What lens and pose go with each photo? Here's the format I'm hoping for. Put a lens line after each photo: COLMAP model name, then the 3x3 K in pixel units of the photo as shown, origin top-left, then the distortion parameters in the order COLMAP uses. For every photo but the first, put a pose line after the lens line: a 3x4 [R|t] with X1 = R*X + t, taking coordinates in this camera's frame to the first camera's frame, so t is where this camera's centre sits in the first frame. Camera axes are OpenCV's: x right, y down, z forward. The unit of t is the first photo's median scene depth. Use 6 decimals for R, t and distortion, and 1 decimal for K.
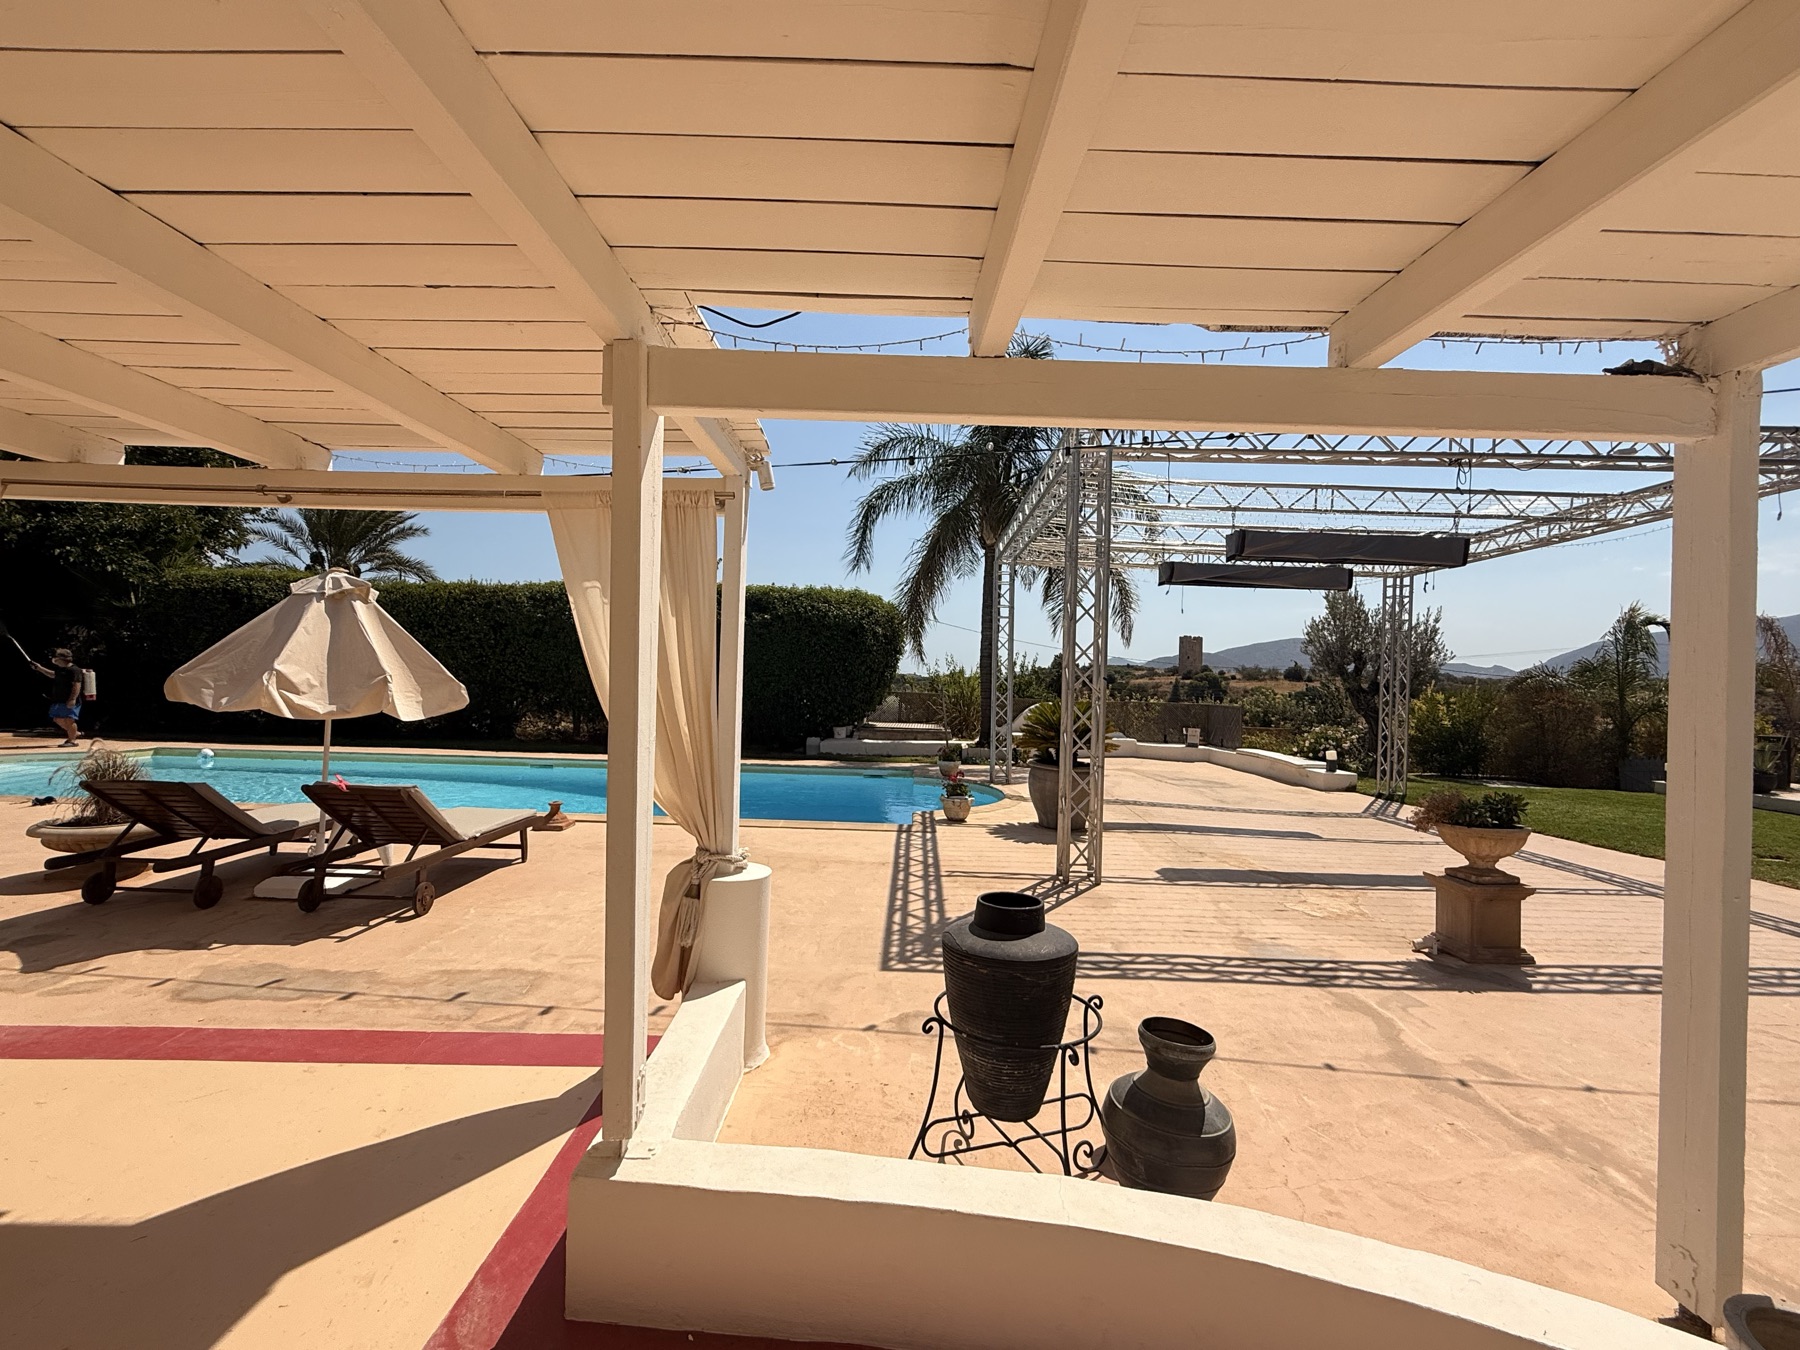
lens RADIAL K [[805.9, 0, 896.4], [0, 805.9, 677.2], [0, 0, 1]] dist [0.002094, 0.000148]
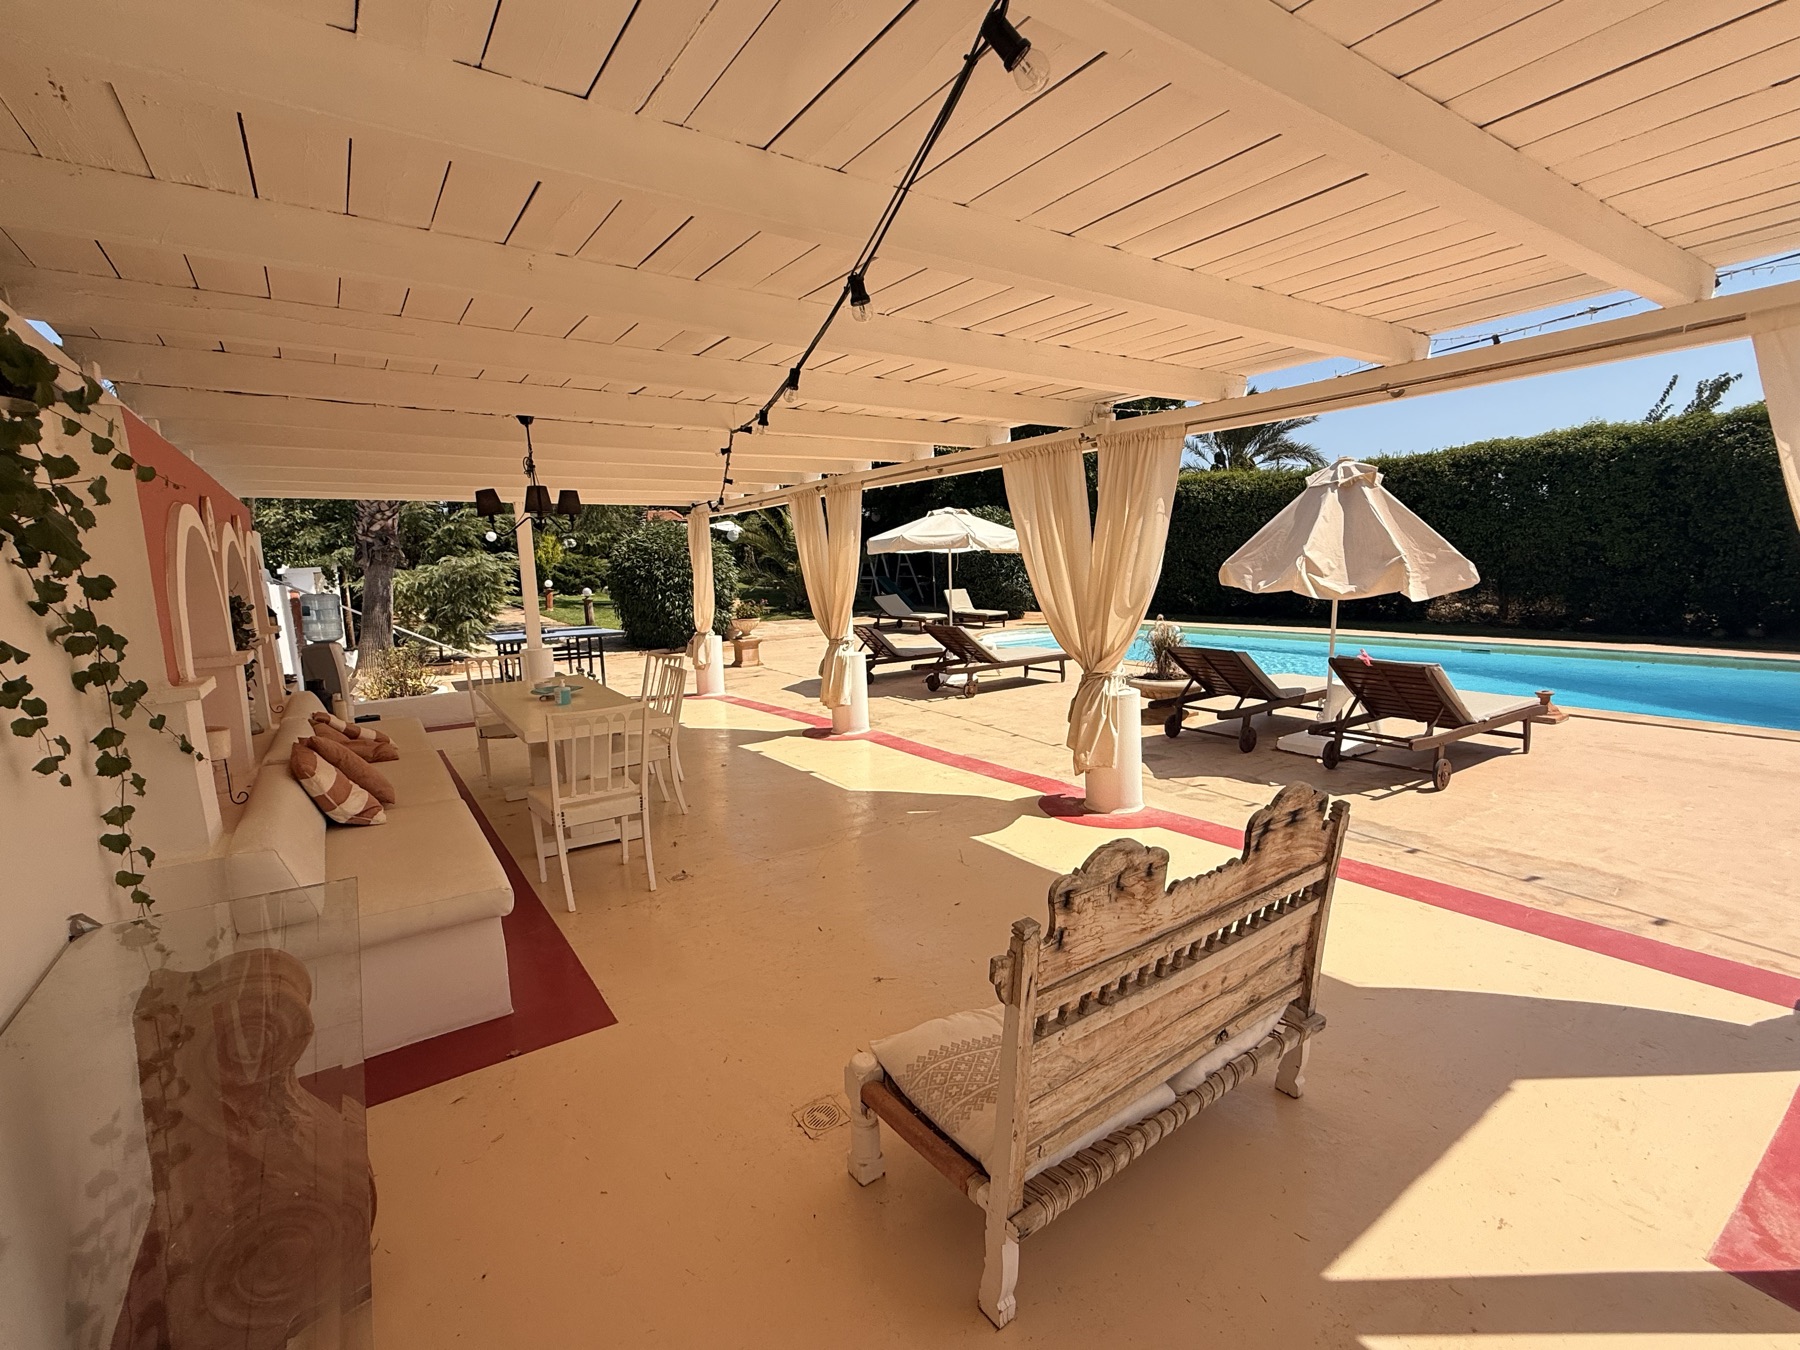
lens RADIAL K [[805.9, 0, 892.1], [0, 805.9, 677.1], [0, 0, 1]] dist [0.002094, 0.000148]
pose [[0.566307, 0.070516, -0.821173, -0.147360], [0.048977, 0.991693, 0.118935, -0.003563], [0.822738, -0.107572, 0.558149, -0.129000]]
